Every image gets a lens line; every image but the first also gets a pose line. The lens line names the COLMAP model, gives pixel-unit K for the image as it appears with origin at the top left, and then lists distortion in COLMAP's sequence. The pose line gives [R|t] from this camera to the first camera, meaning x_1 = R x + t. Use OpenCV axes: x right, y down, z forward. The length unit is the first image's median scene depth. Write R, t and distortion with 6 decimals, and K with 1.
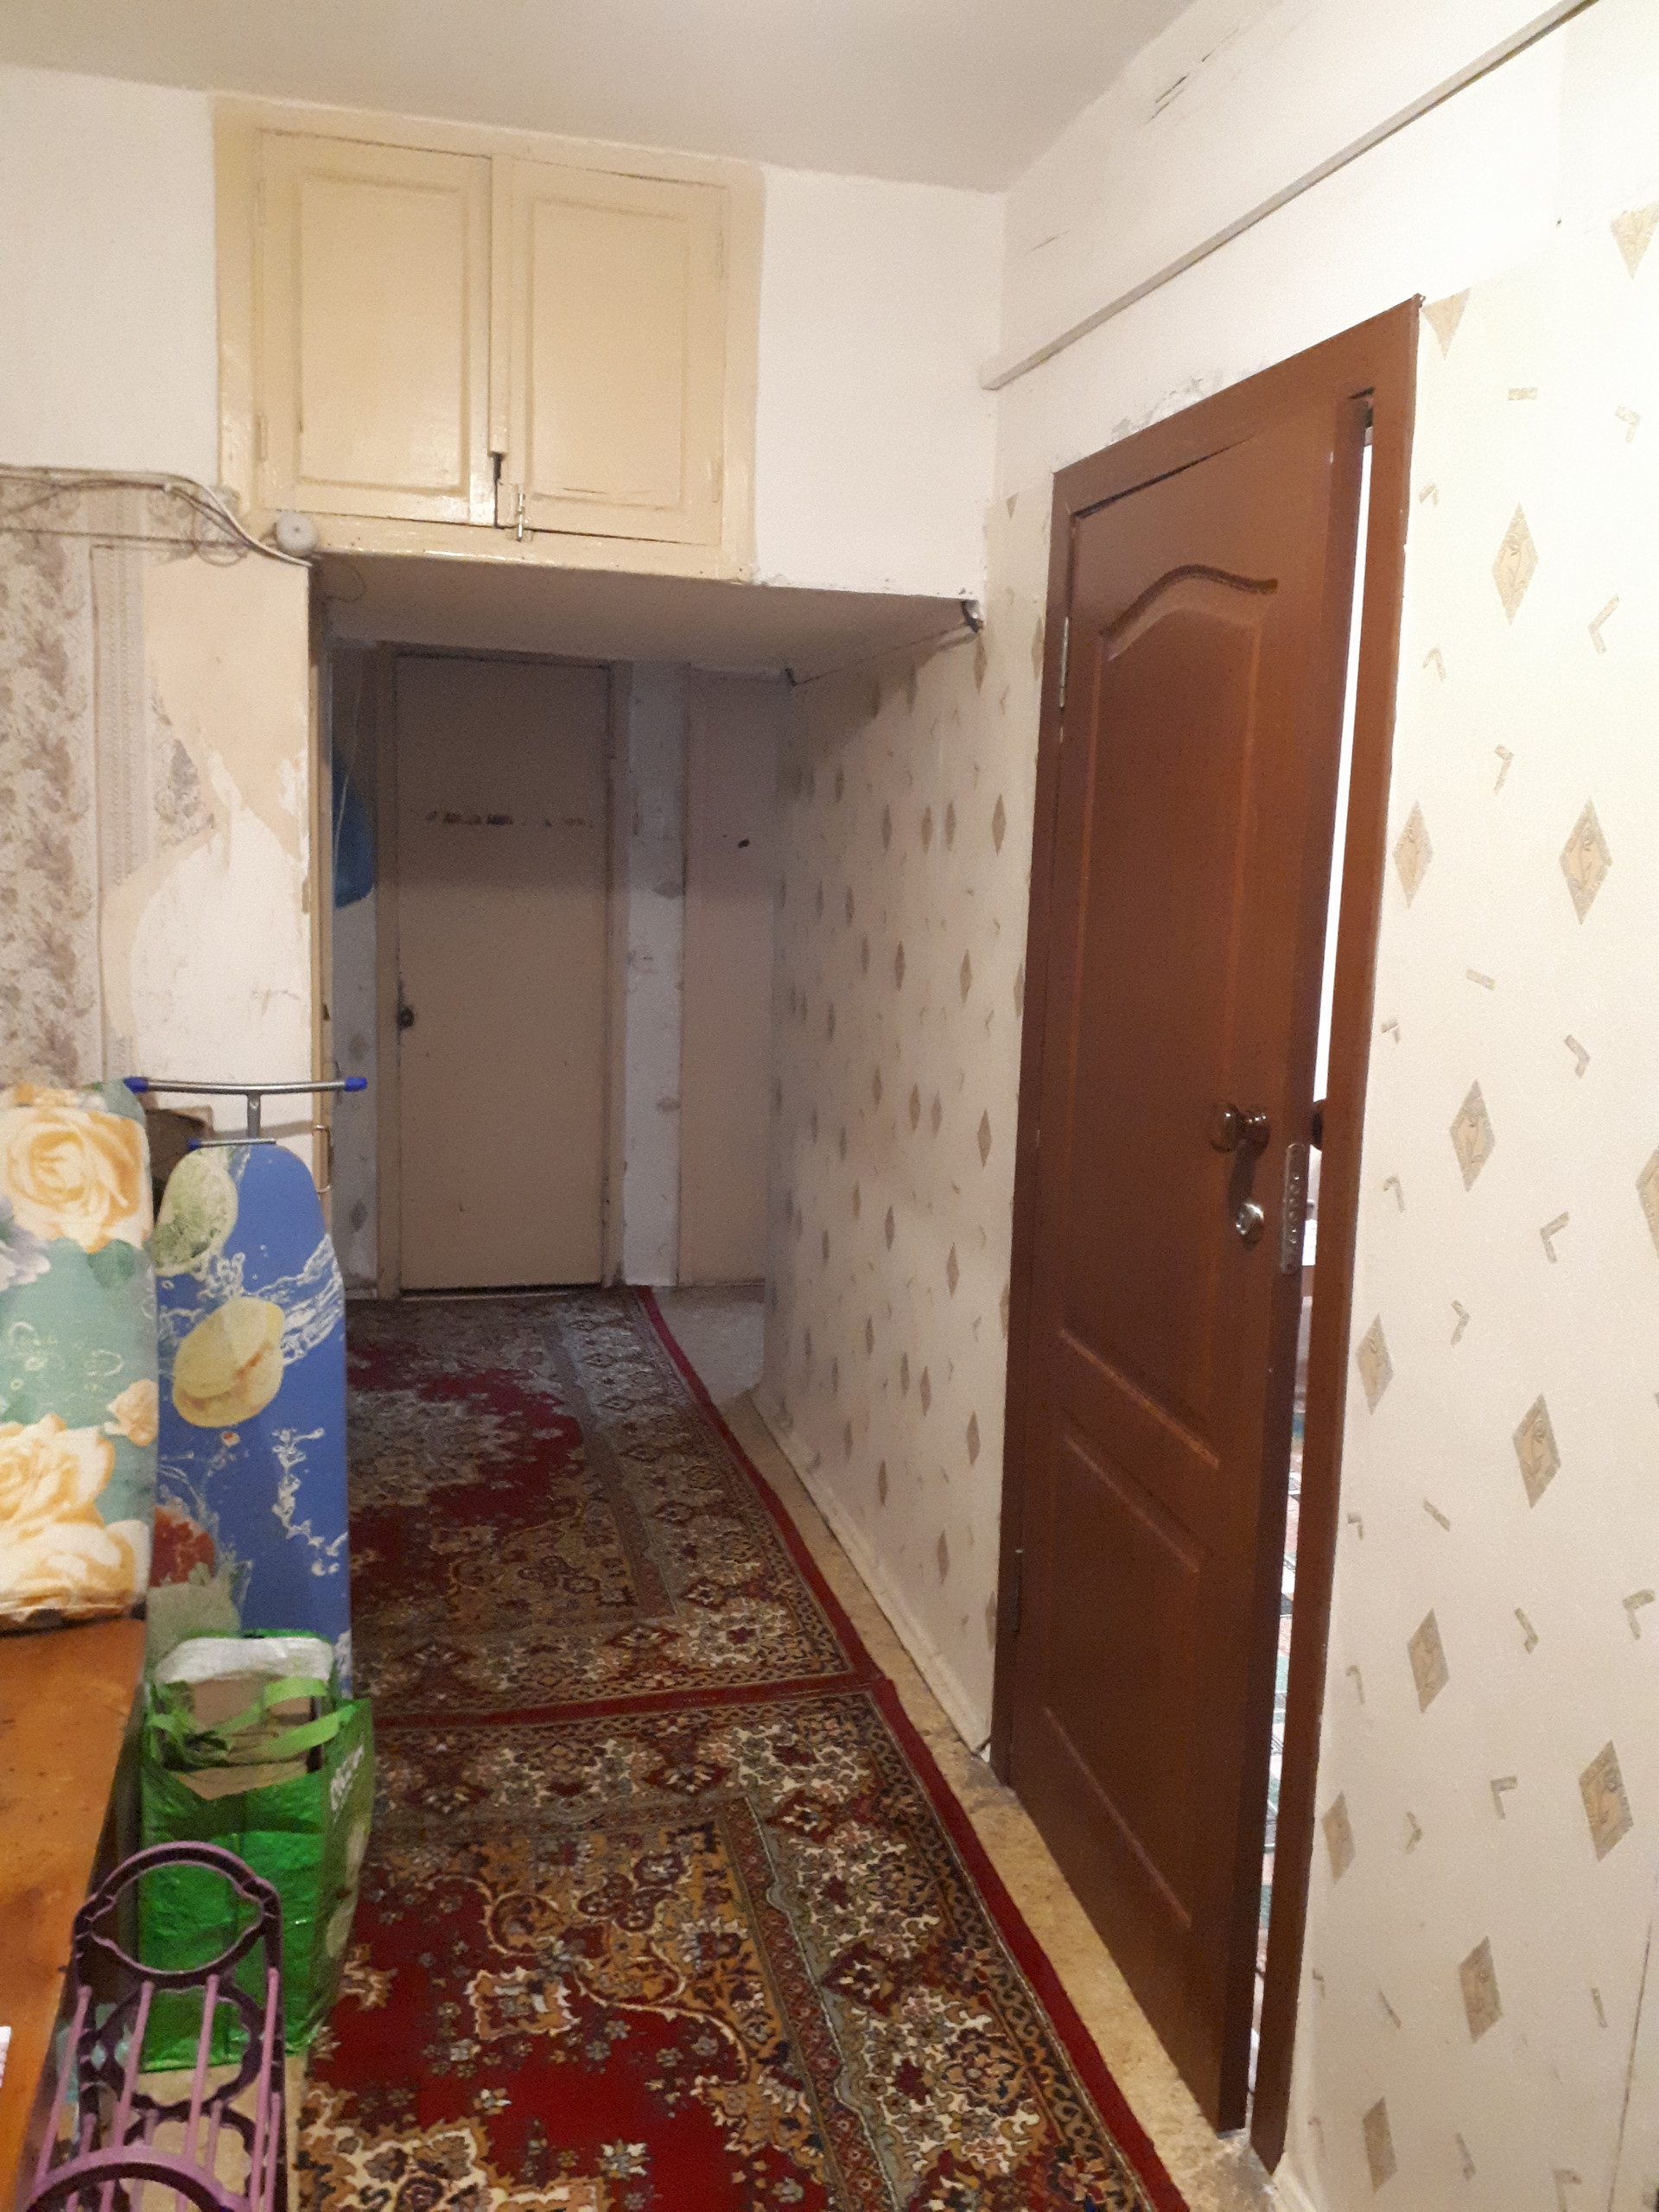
lens RADIAL K [[1766.6, 0, 829.5], [0, 1766.6, 1106.0], [0, 0, 1]] dist [-0.002053, -0.002331]
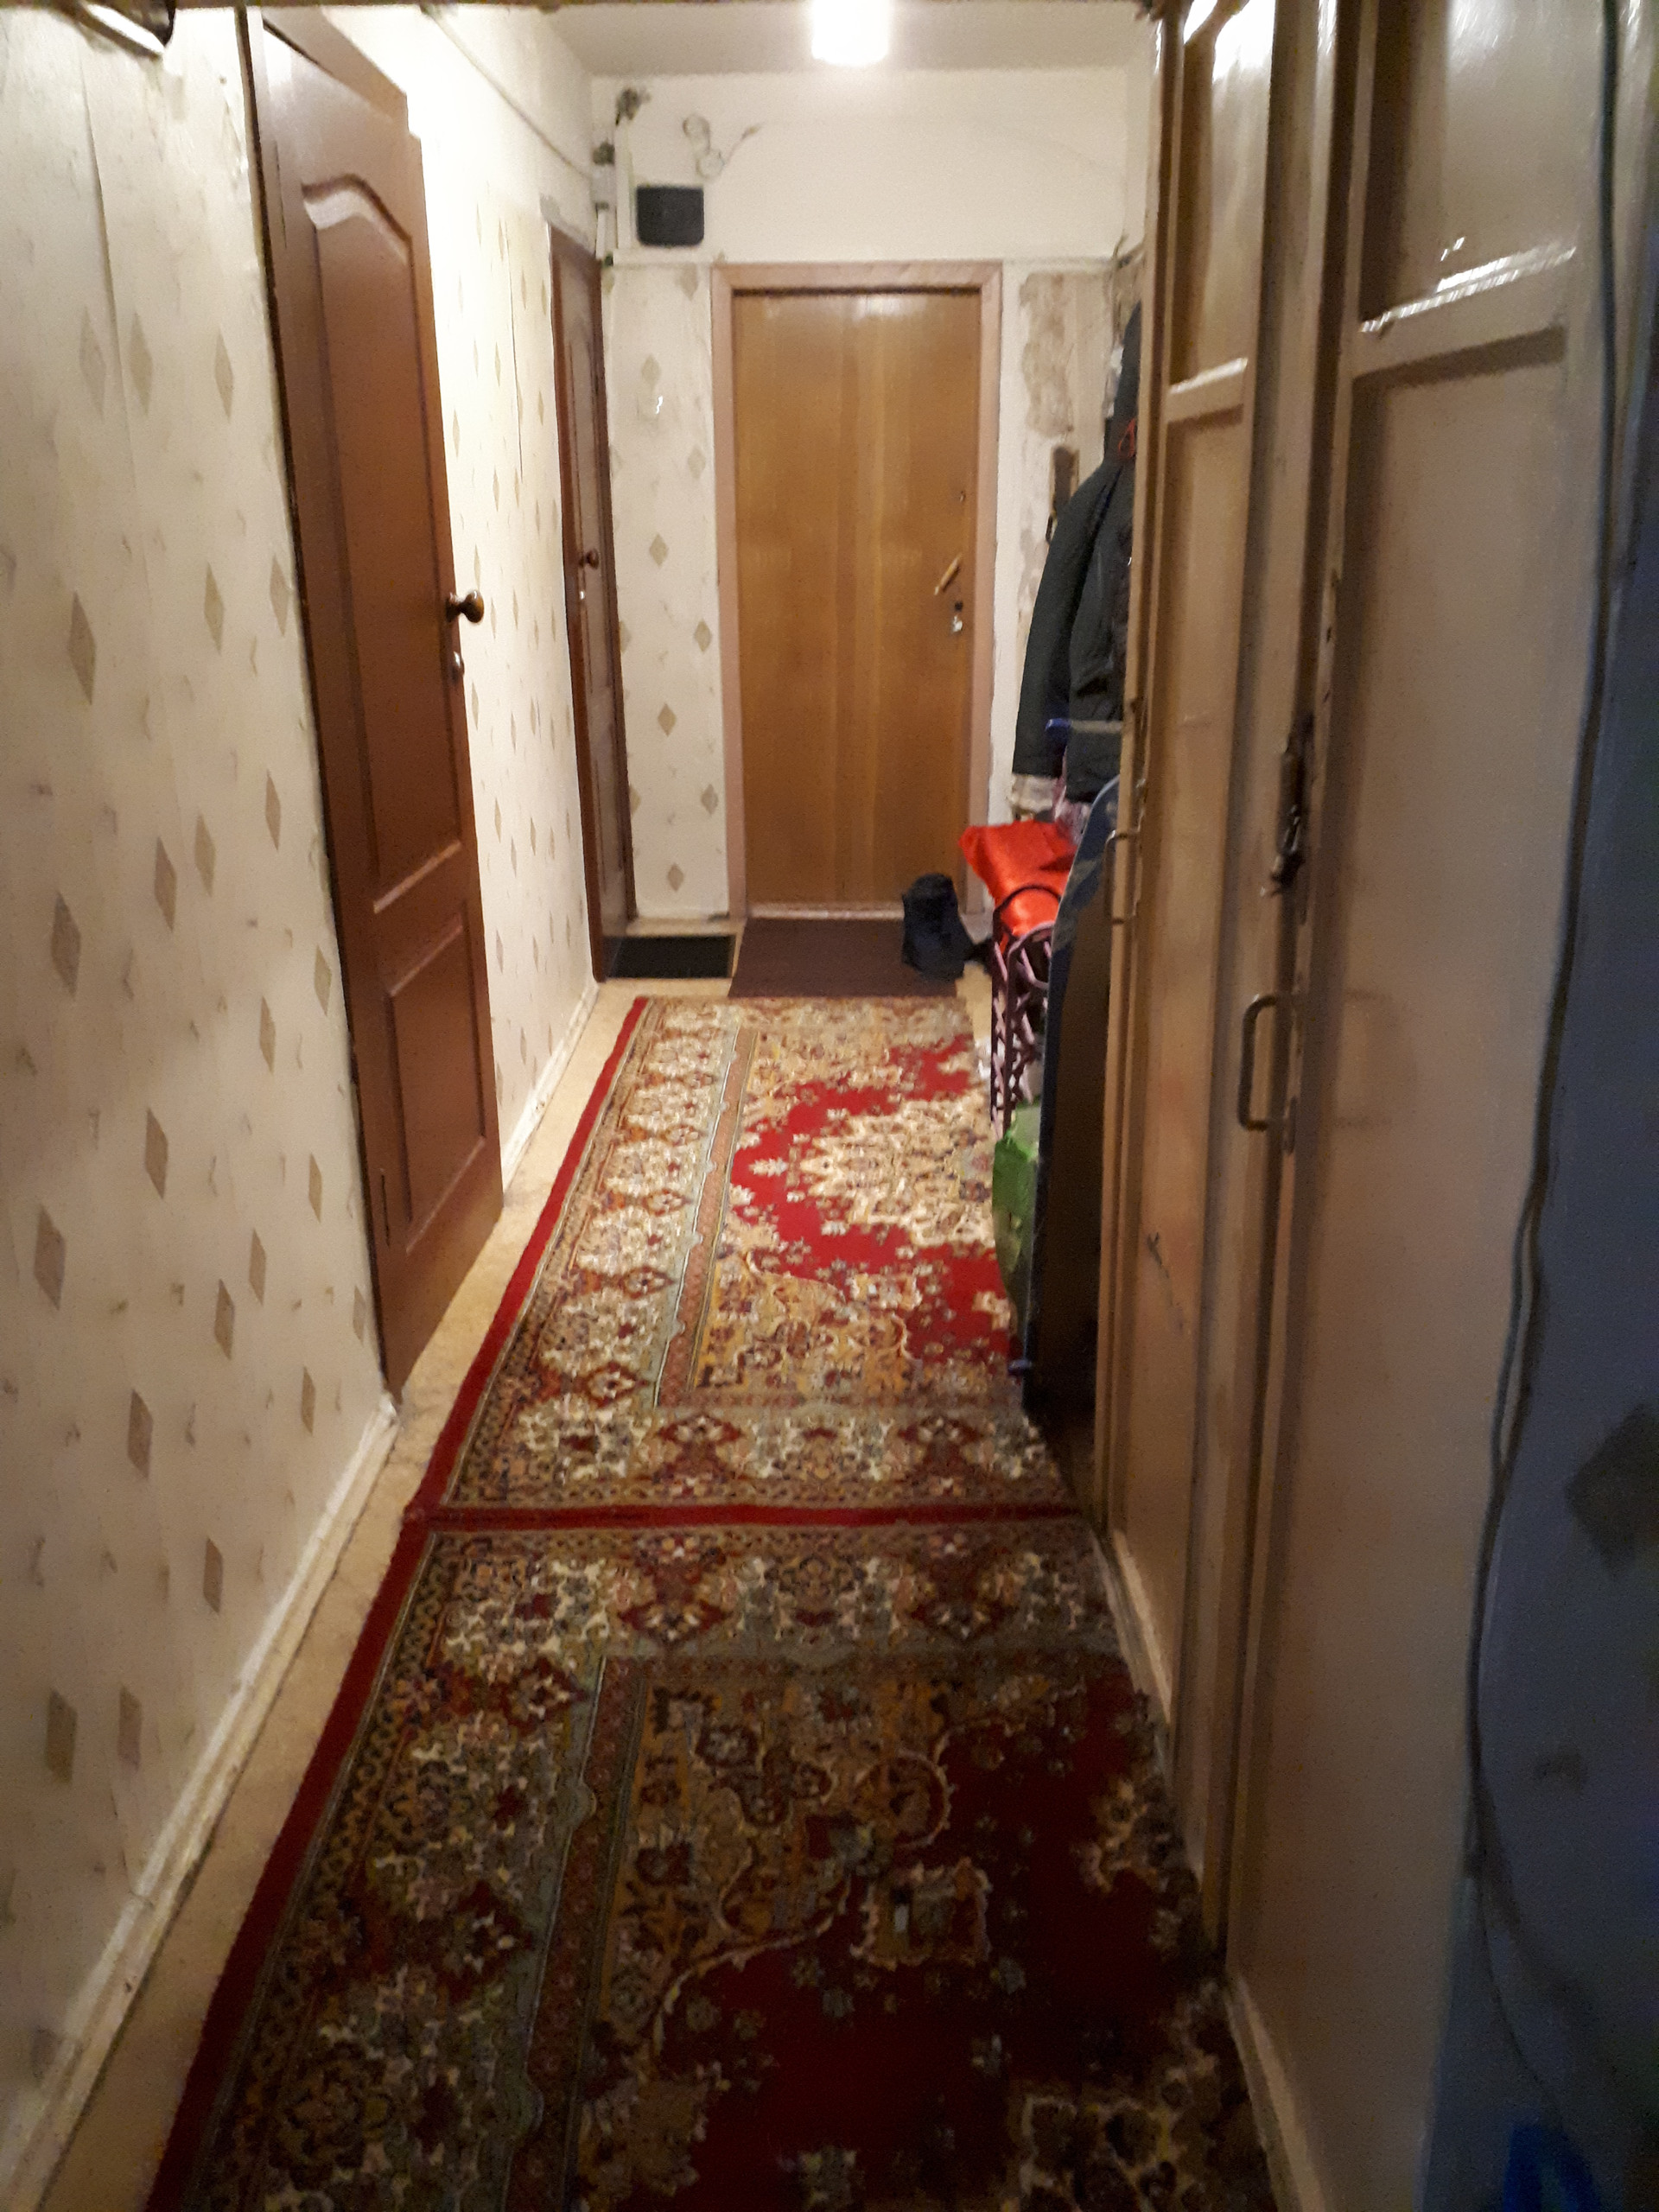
lens RADIAL K [[1766.6, 0, 829.5], [0, 1766.6, 1106.0], [0, 0, 1]] dist [-0.002053, -0.002331]
pose [[-0.967686, -0.114311, 0.224759, -0.337864], [0.005448, 0.881656, 0.471862, -0.235388], [-0.252099, 0.457838, -0.852543, 1.673515]]
